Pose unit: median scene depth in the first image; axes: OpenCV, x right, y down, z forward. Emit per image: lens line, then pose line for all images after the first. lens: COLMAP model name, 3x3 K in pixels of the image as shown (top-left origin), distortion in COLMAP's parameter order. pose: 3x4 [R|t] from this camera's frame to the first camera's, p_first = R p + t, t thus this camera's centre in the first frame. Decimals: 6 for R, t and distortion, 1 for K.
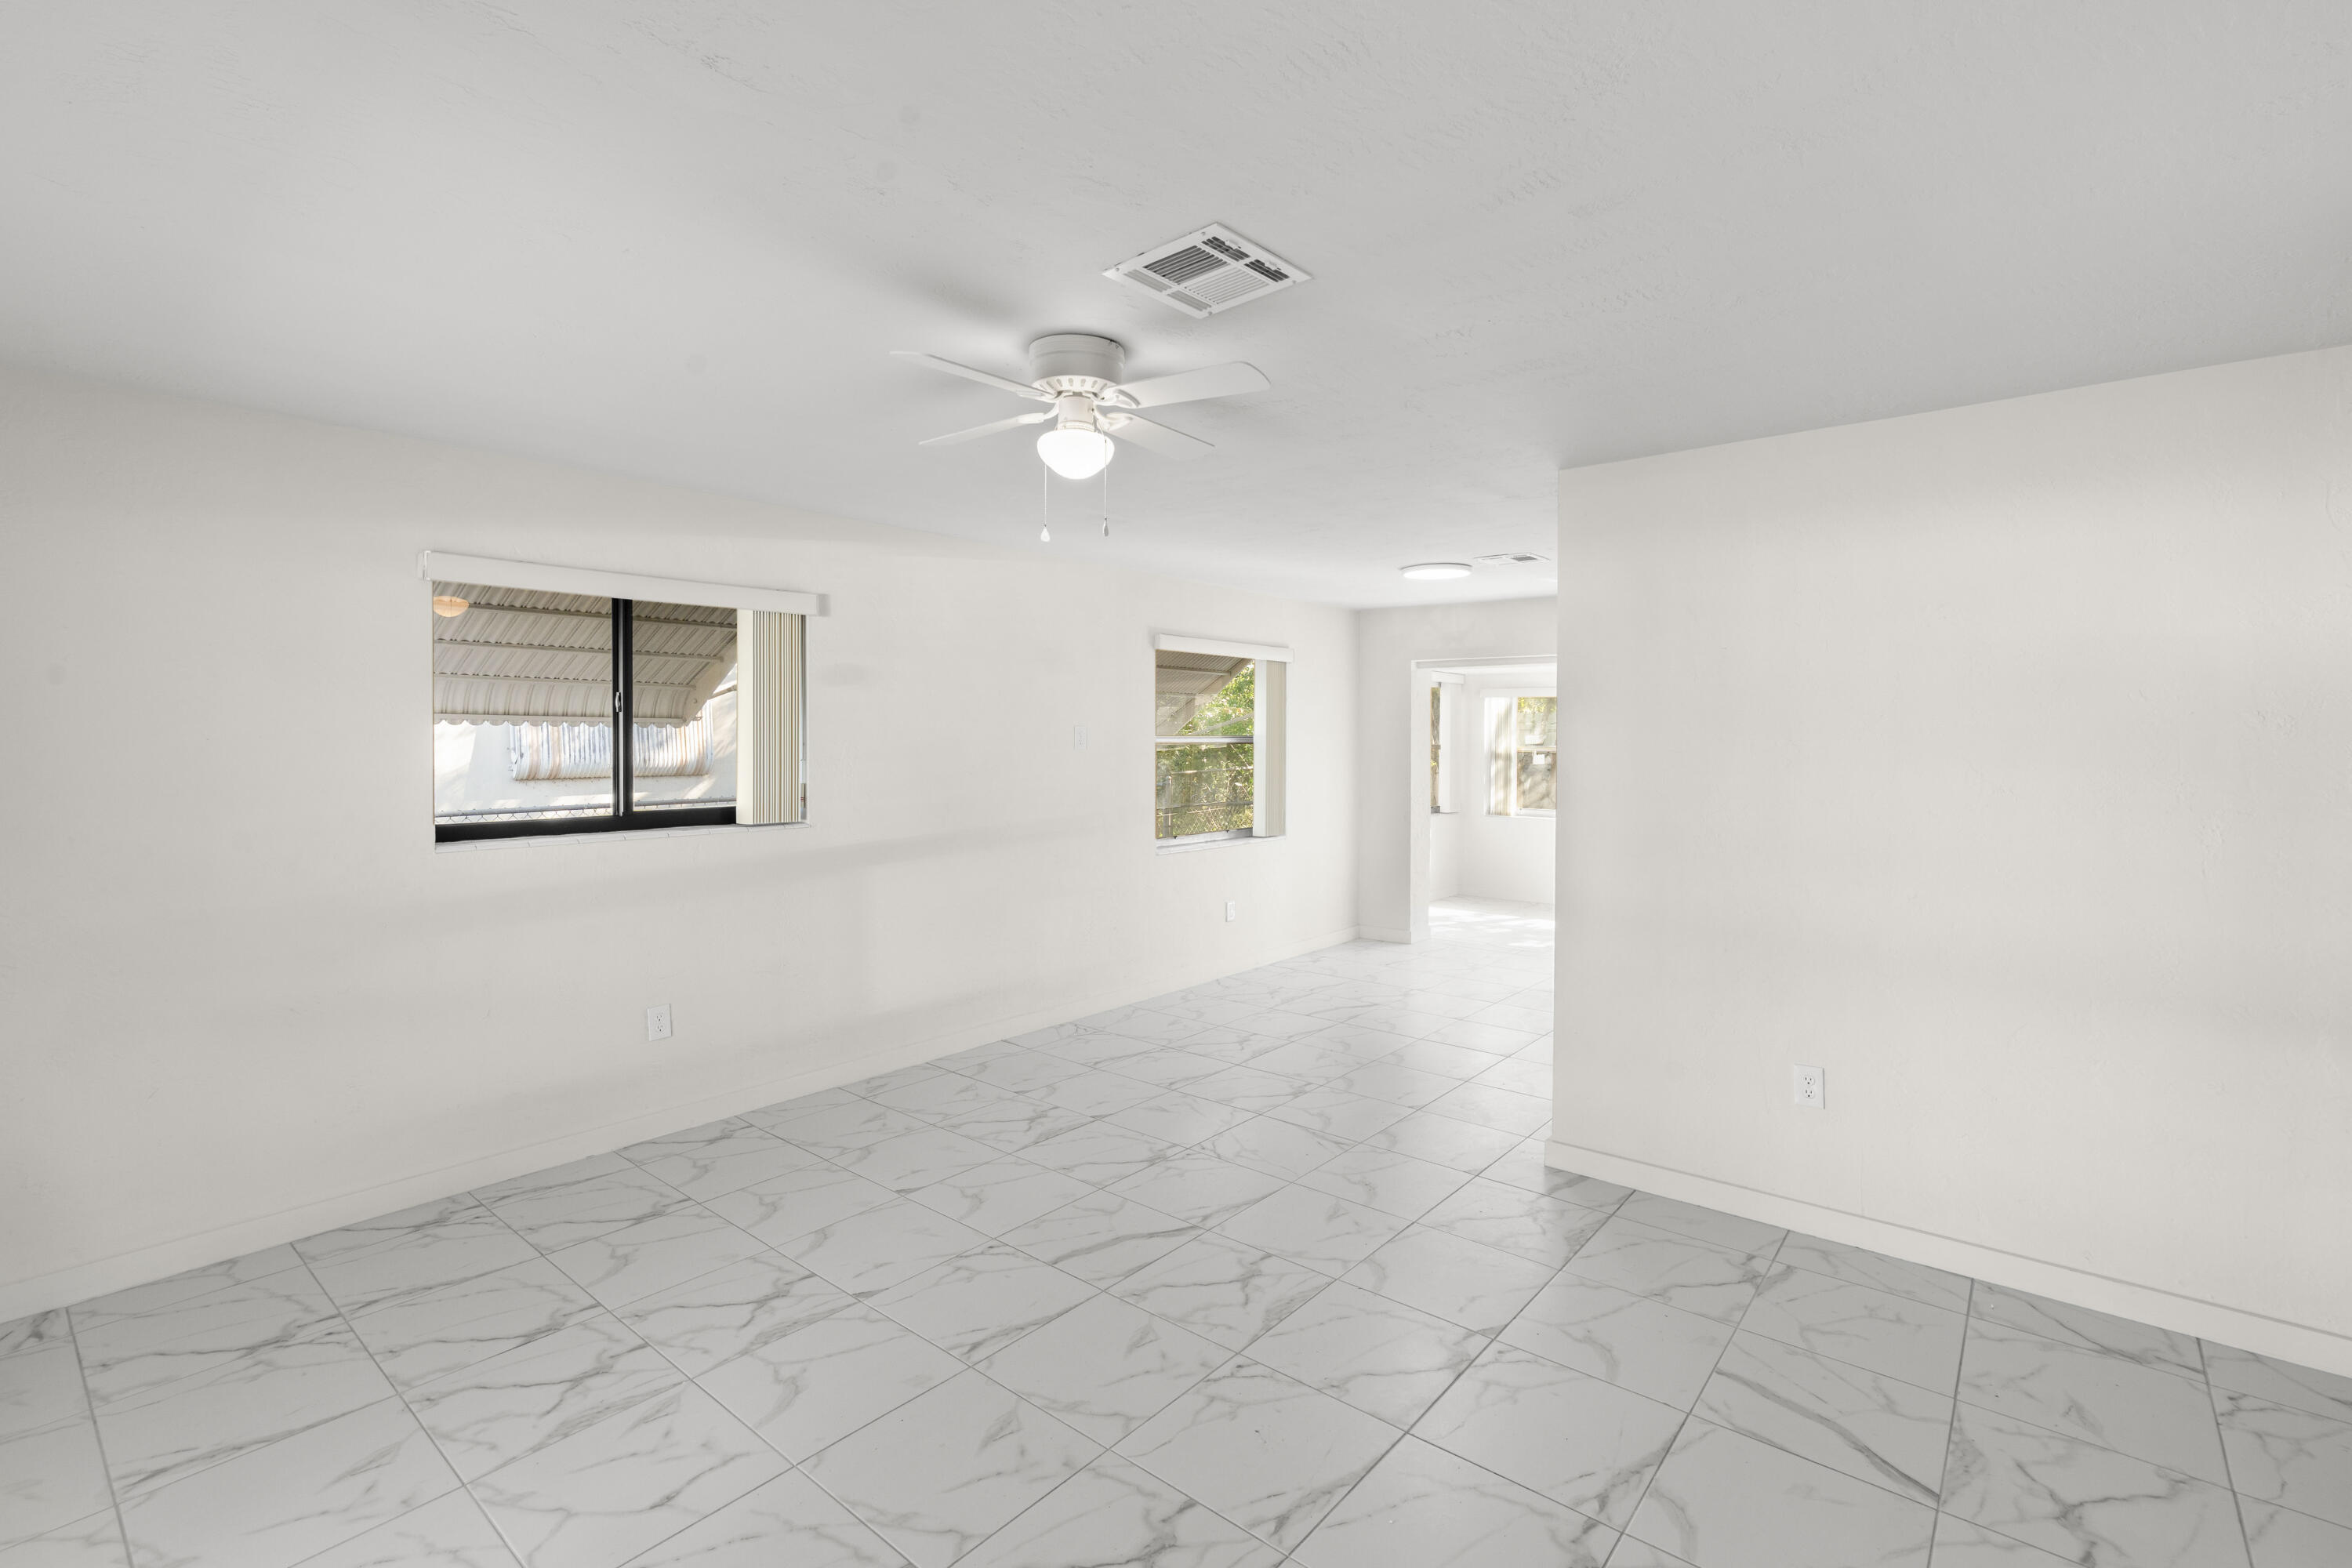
lens RADIAL K [[1078.1, 0, 1180.5], [0, 1078.1, 727.1], [0, 0, 1]] dist [0.001564, 0.000436]
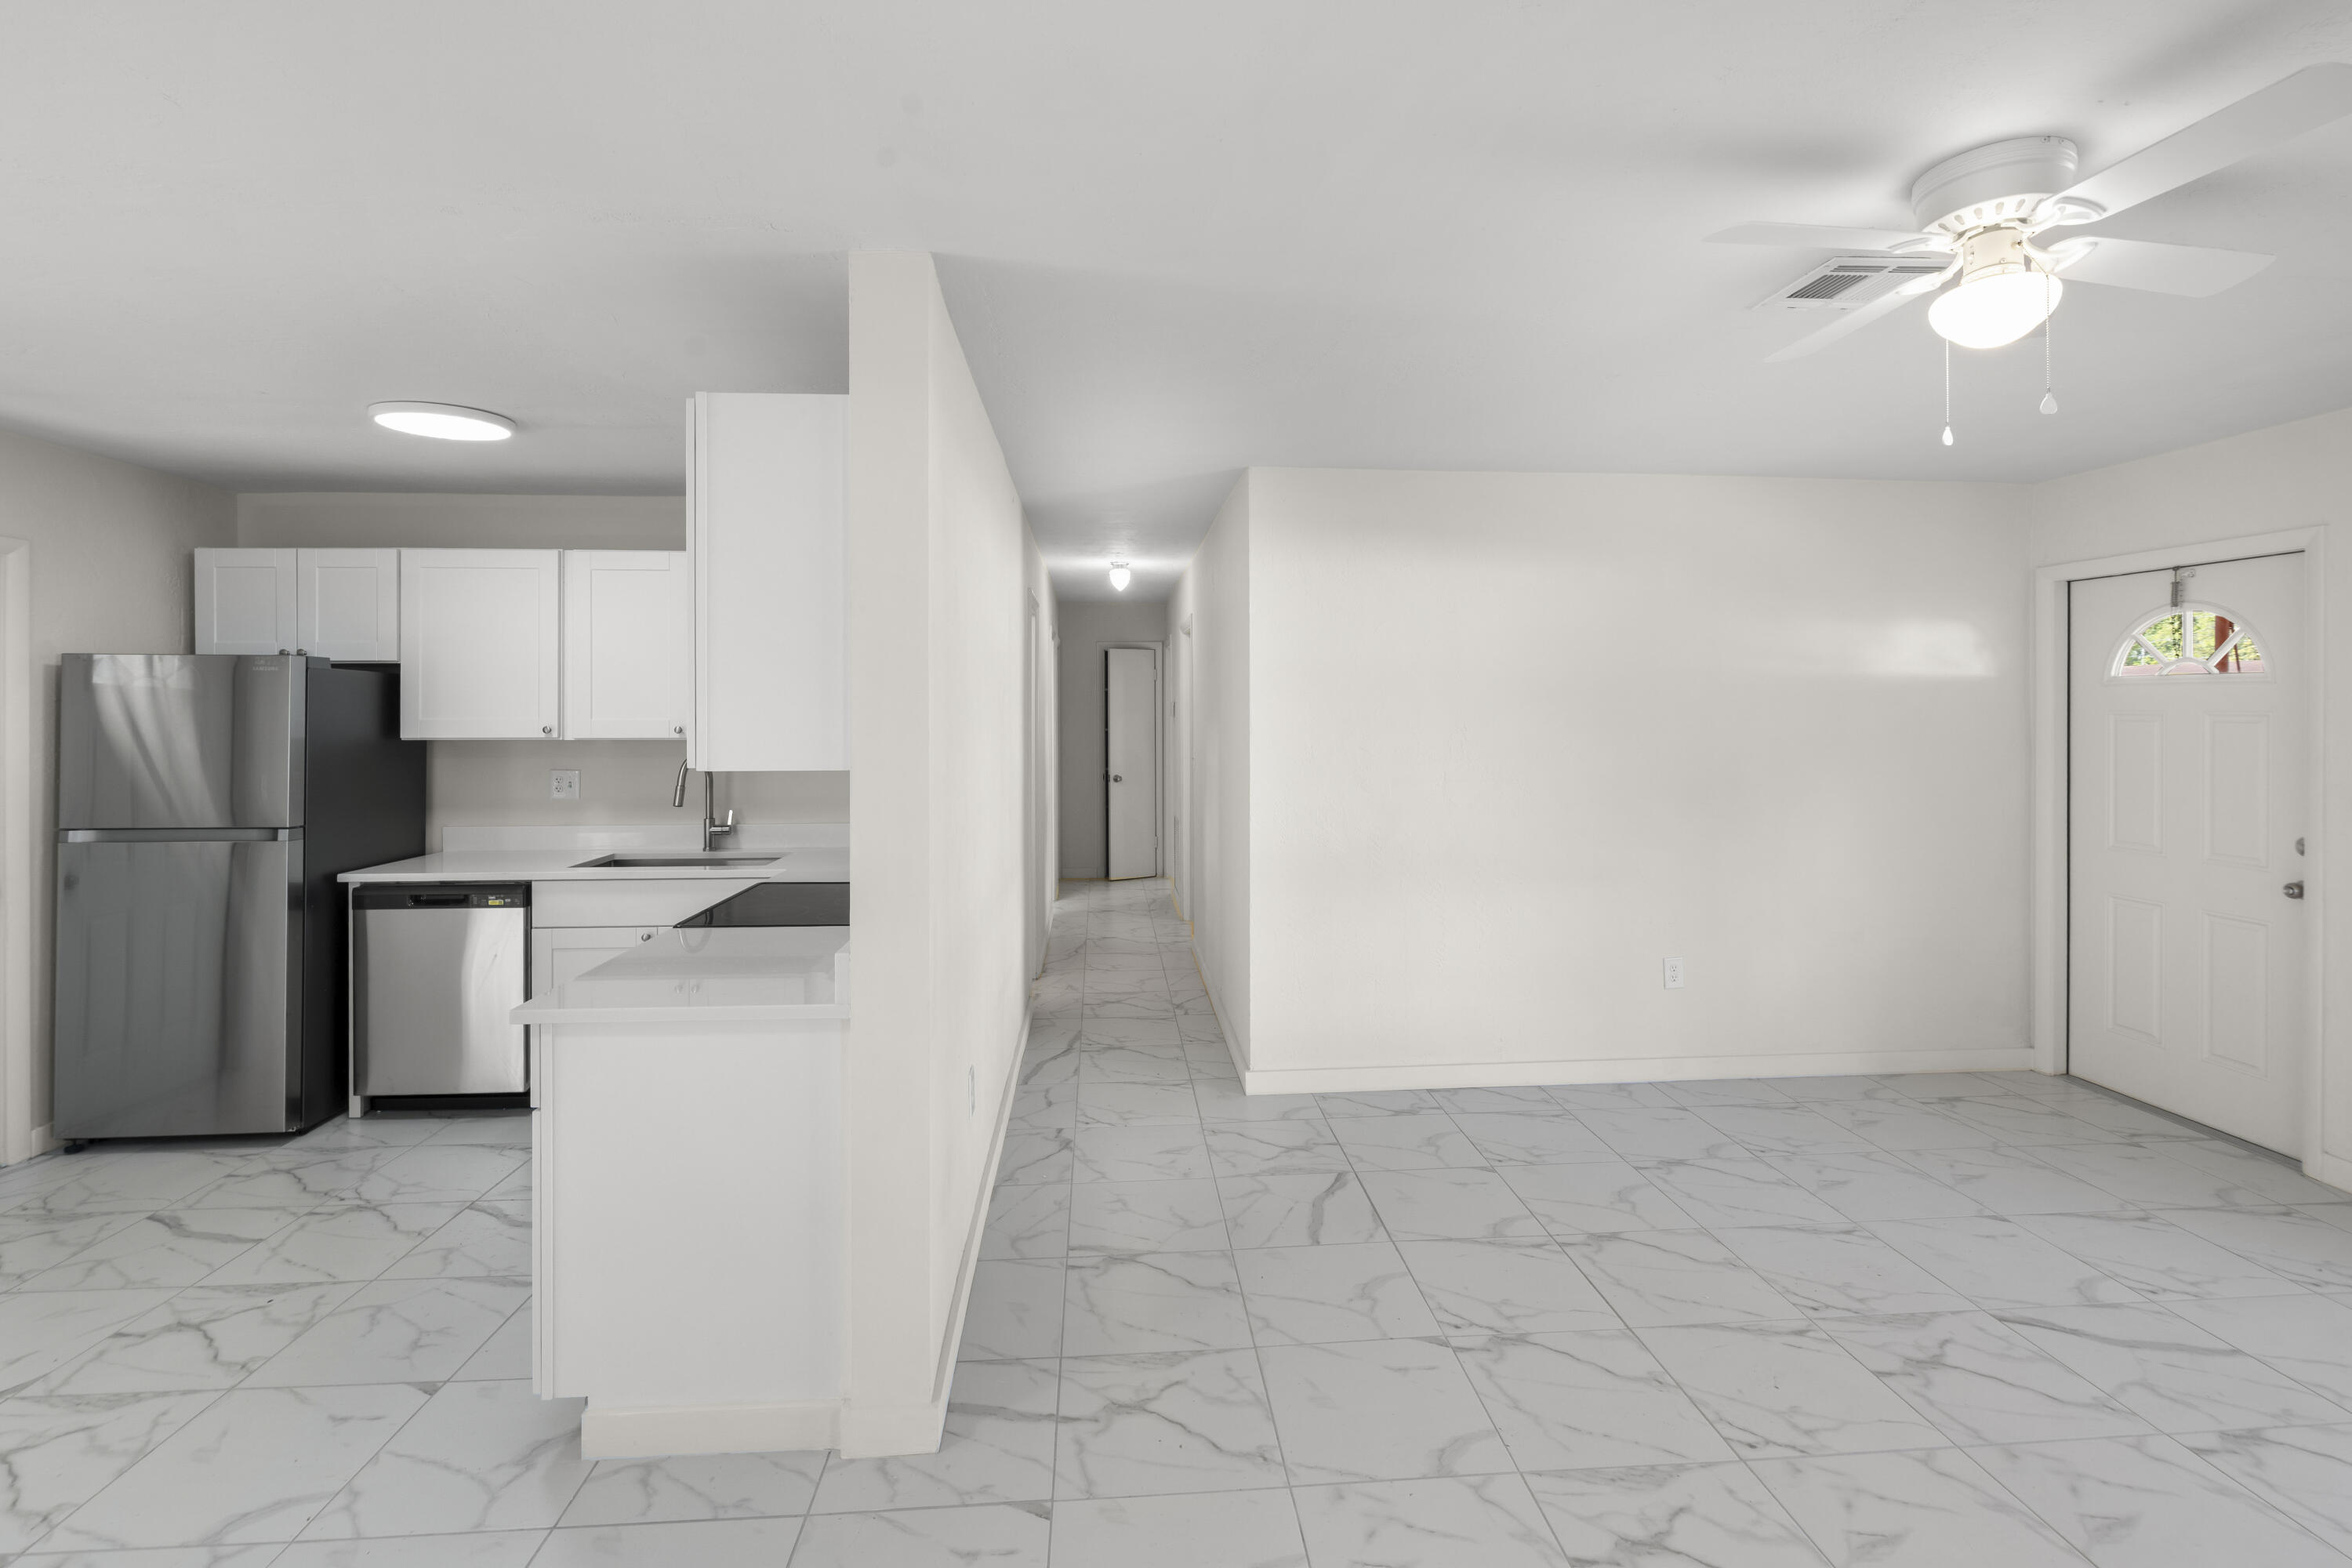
lens RADIAL K [[1058.1, 0, 1184.2], [0, 1058.1, 714.8], [0, 0, 1]] dist [-0.008551, 0.001250]
pose [[-0.696894, -0.004074, 0.717162, -0.208627], [-0.002590, 0.999992, 0.003164, 0.015020], [-0.717169, 0.000348, -0.696899, 1.758966]]
